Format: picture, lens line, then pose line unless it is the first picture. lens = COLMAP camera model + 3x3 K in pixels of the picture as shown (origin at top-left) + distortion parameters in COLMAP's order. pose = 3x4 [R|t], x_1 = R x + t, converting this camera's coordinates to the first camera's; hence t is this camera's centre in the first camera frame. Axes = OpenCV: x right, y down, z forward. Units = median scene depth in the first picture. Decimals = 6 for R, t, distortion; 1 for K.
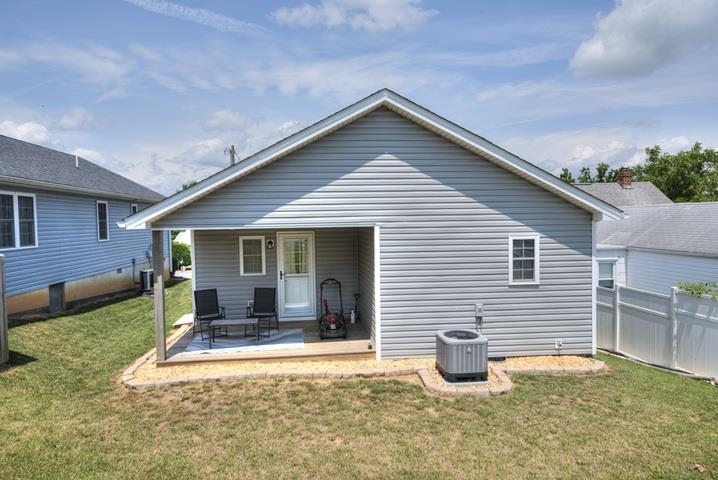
lens RADIAL K [[470.9, 0, 359.0], [0, 470.9, 240.0], [0, 0, 1]] dist [0.100409, -0.064888]
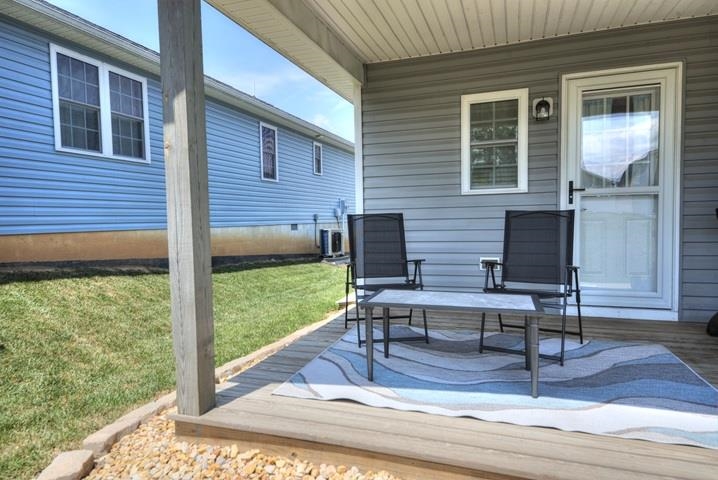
lens RADIAL K [[470.9, 0, 359.0], [0, 470.9, 240.0], [0, 0, 1]] dist [0.100409, -0.064888]
pose [[0.908398, 0.022502, -0.417500, -0.159001], [-0.016818, 0.999709, 0.017289, 0.109246], [0.417767, -0.008684, 0.908513, 0.589197]]
